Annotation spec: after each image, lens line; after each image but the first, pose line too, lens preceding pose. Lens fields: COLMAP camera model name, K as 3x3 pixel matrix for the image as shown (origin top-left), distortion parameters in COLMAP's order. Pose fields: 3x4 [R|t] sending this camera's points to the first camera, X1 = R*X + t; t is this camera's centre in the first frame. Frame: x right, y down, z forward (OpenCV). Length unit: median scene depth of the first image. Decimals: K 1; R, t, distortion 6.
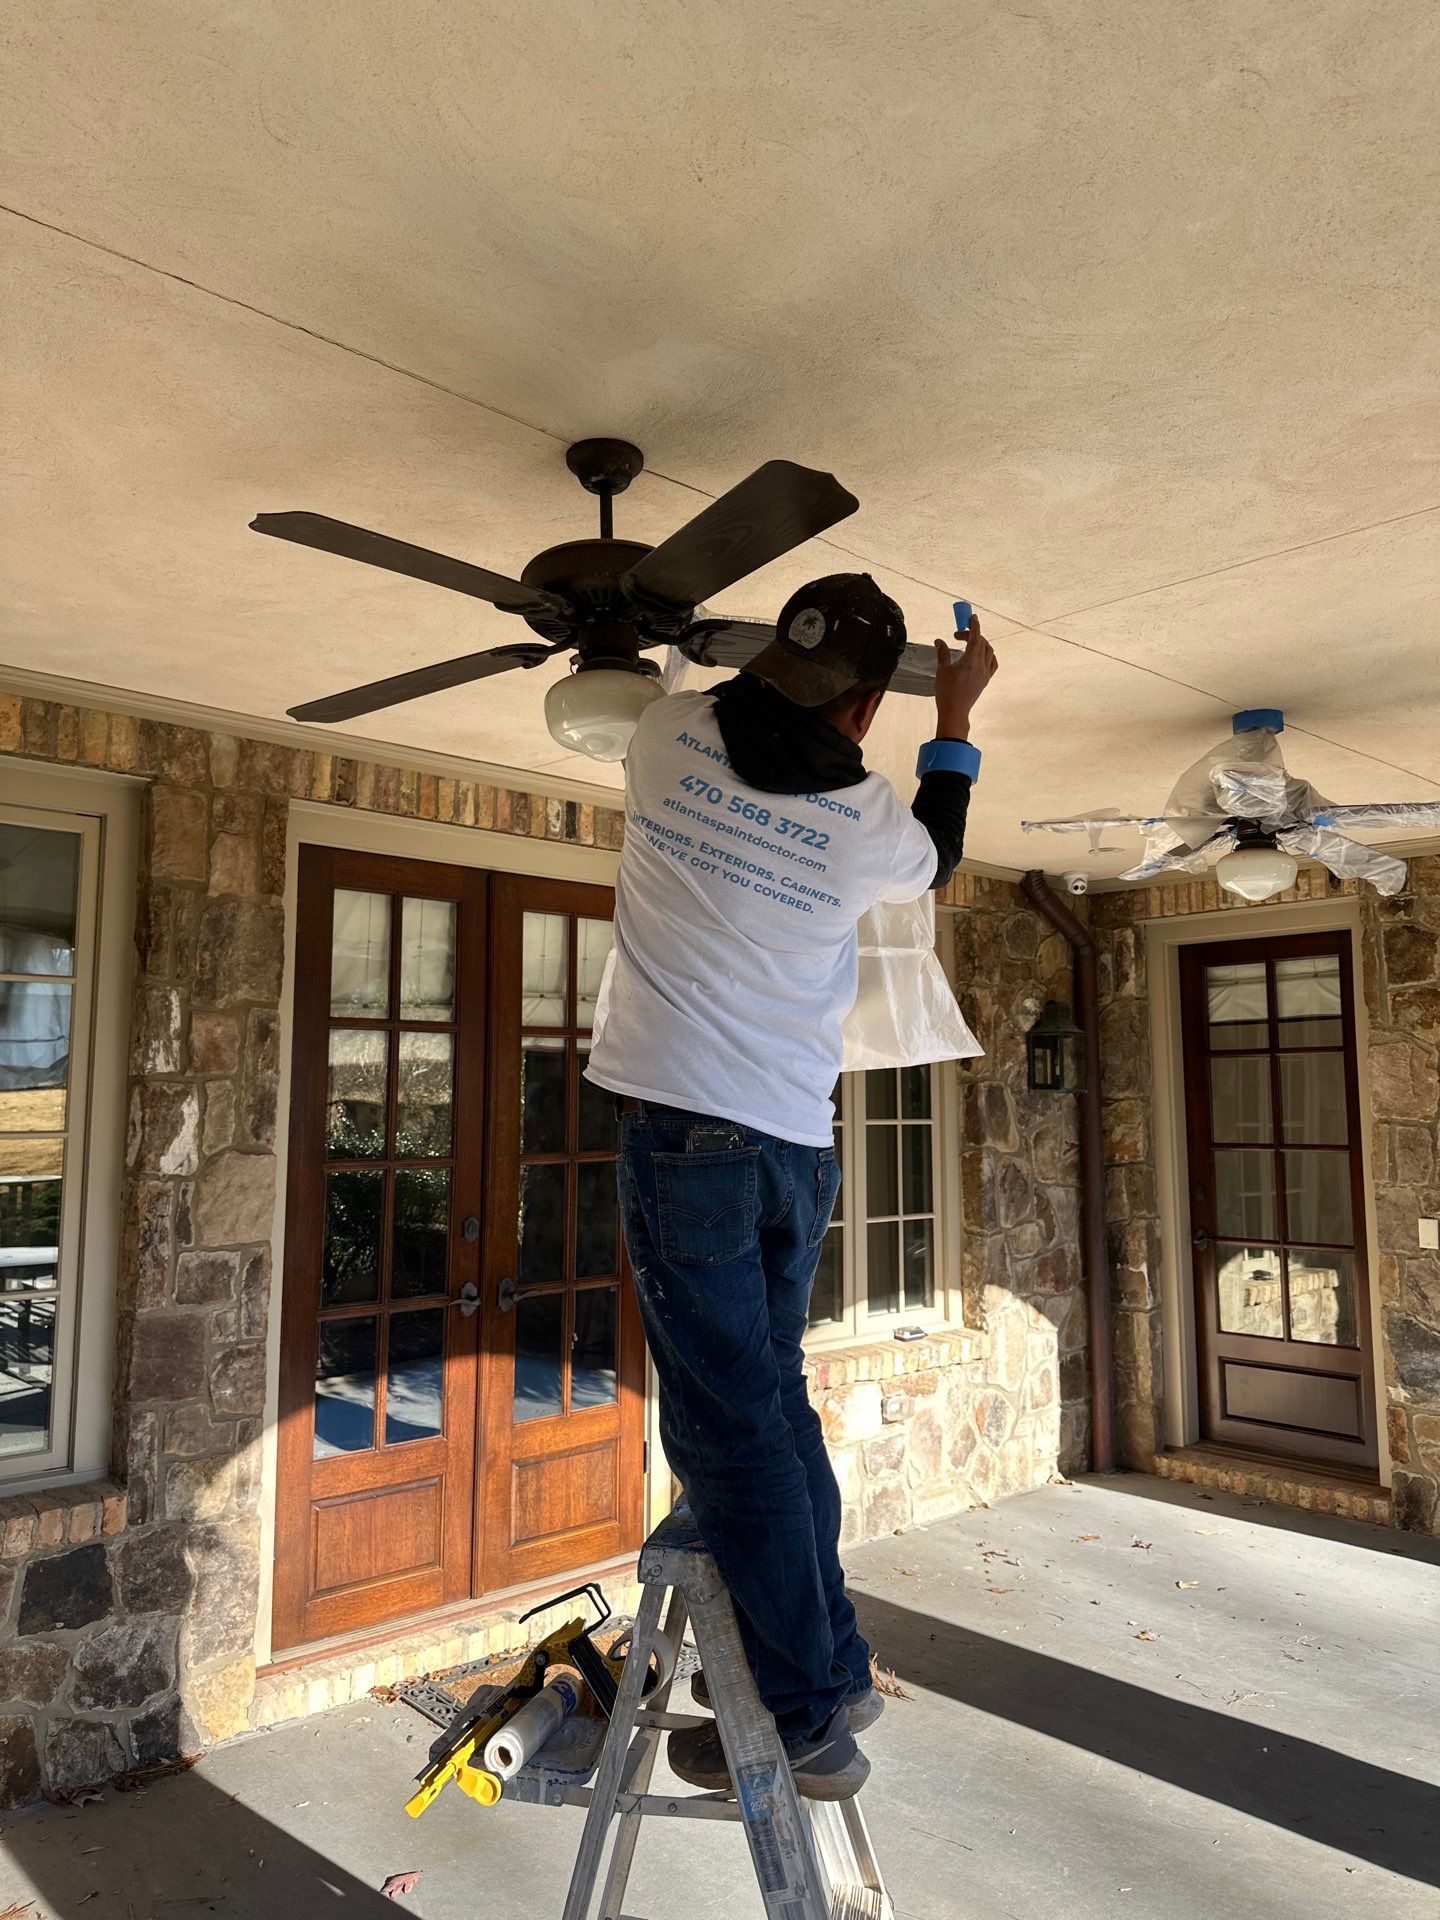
lens RADIAL K [[1342.6, 0, 720.0], [0, 1342.6, 960.0], [0, 0, 1]] dist [0.102443, -0.132523]
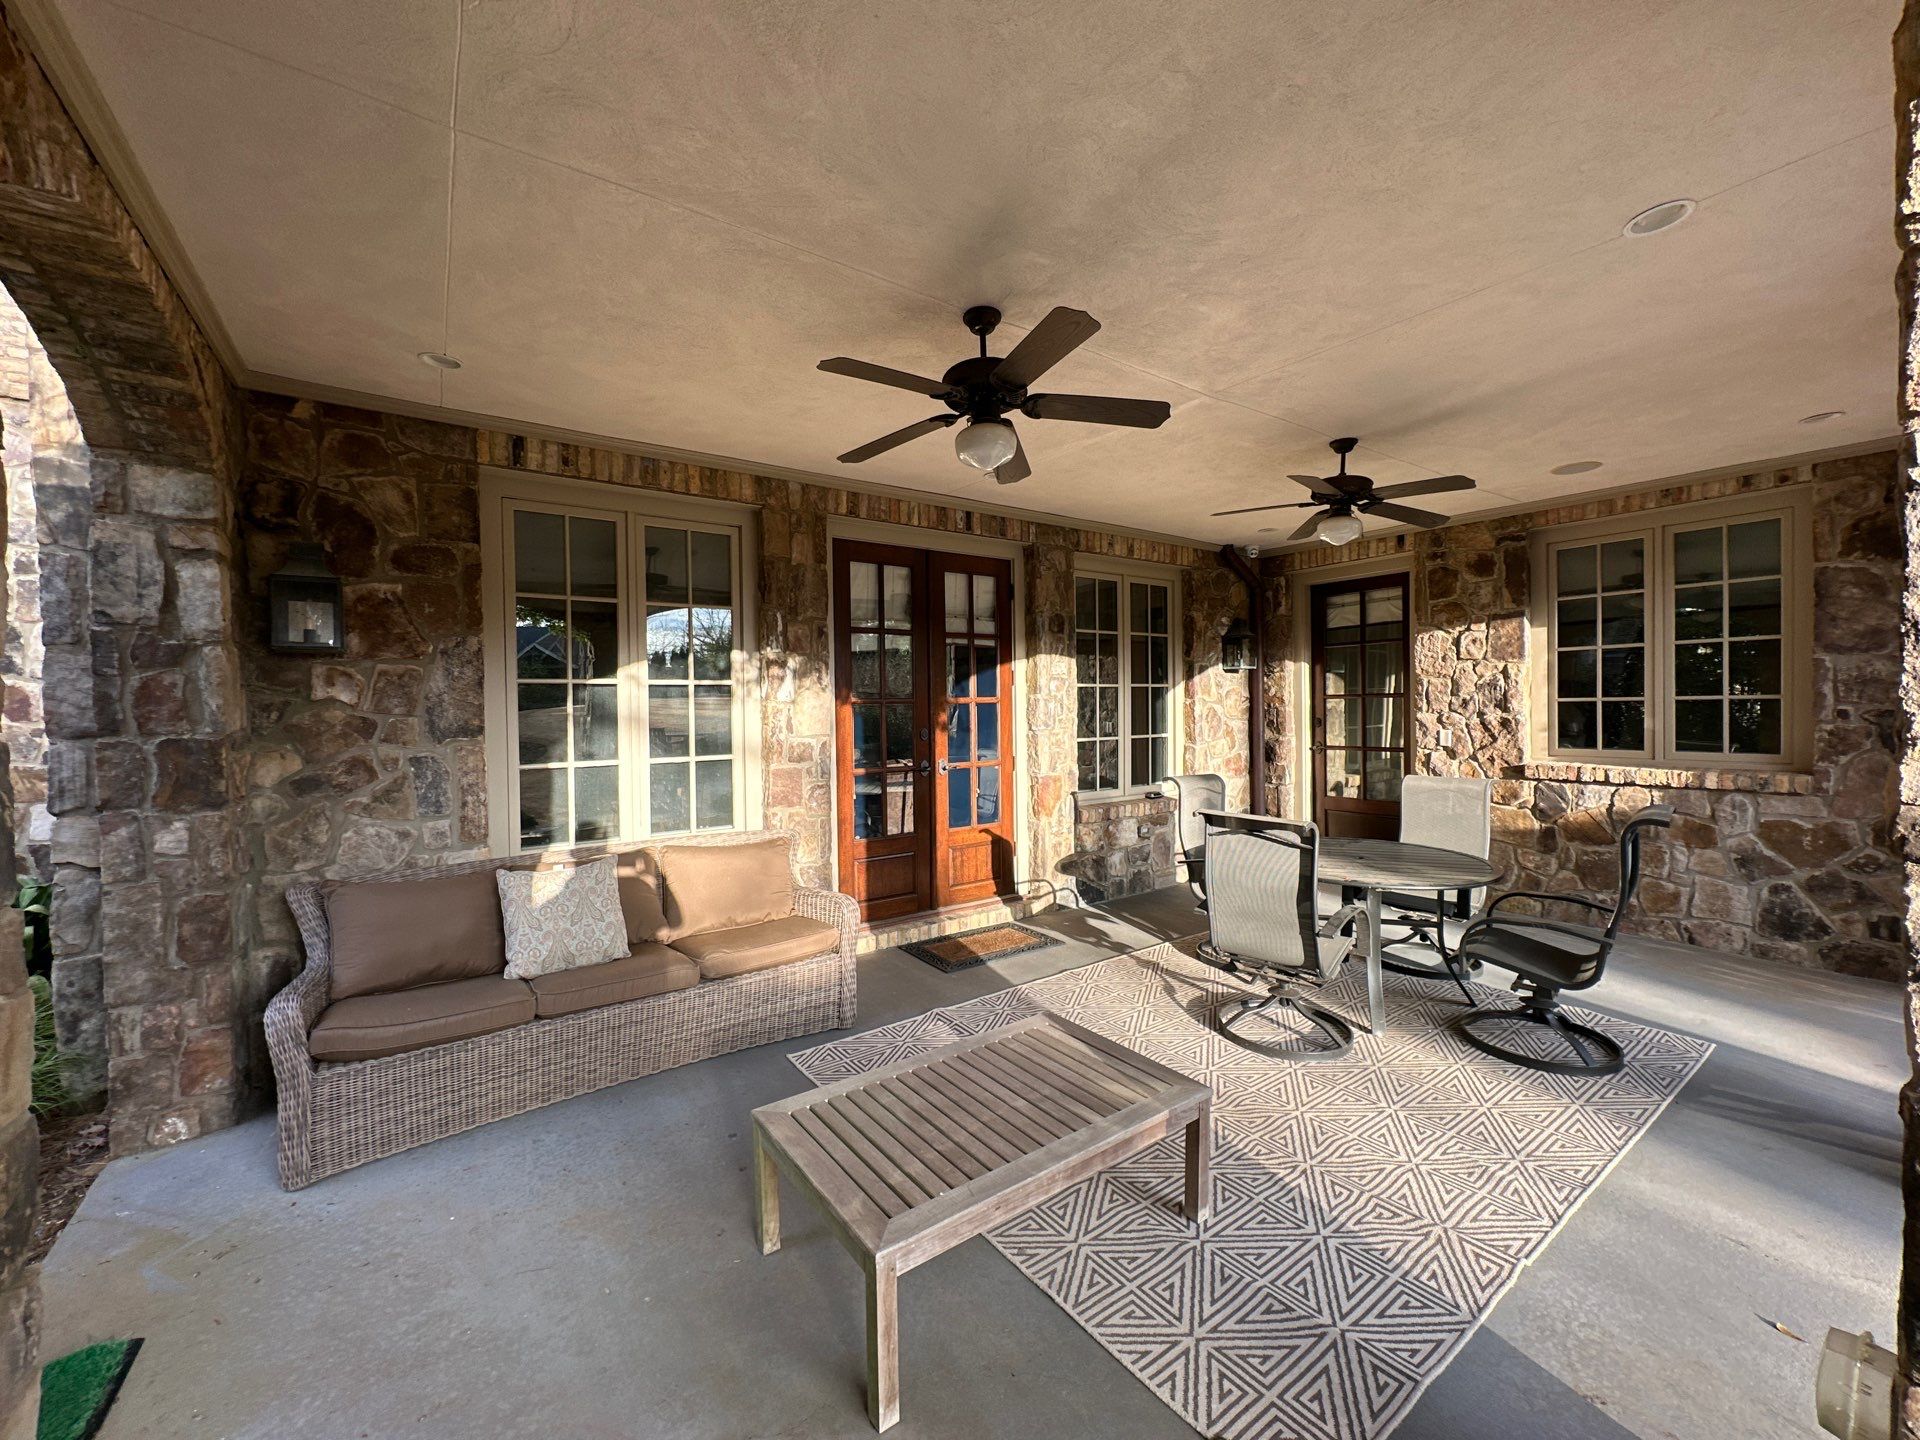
lens RADIAL K [[765.1, 0, 959.0], [0, 765.1, 722.5], [0, 0, 1]] dist [-0.002279, 0.000133]
pose [[0.991845, -0.011608, -0.126920, 0.009484], [0.027788, 0.991582, 0.126461, 0.043919], [0.124384, -0.128957, 0.983818, -0.102478]]
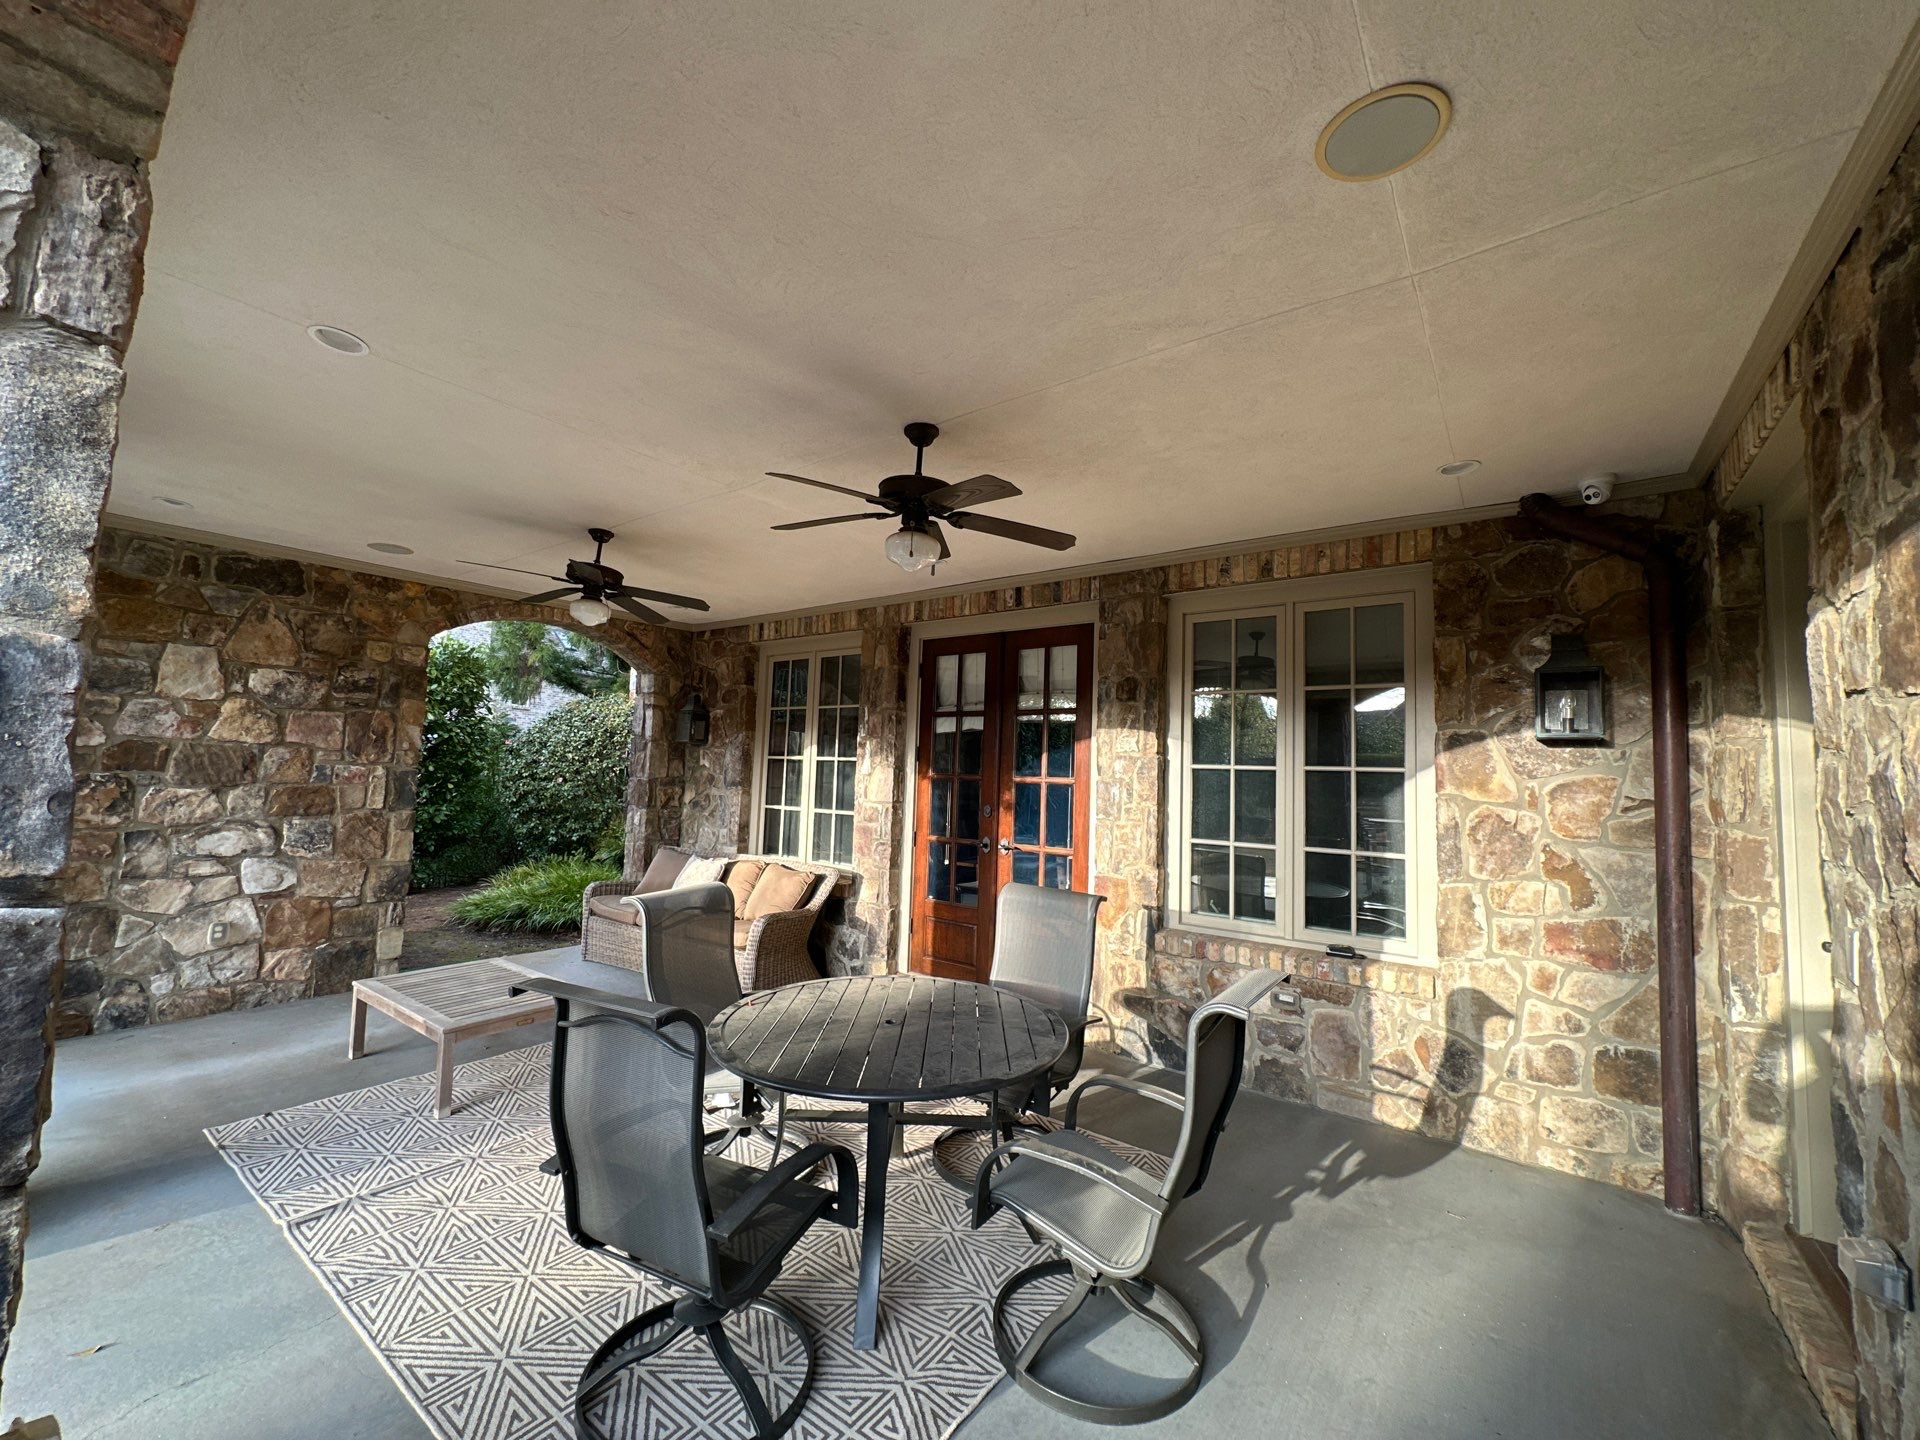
lens RADIAL K [[765.1, 0, 959.0], [0, 765.1, 722.5], [0, 0, 1]] dist [-0.002279, 0.000133]
pose [[0.194207, -0.070264, -0.978441, 0.985582], [0.063857, 0.996221, -0.058866, 0.138214], [0.978880, -0.051048, 0.197960, 0.772045]]
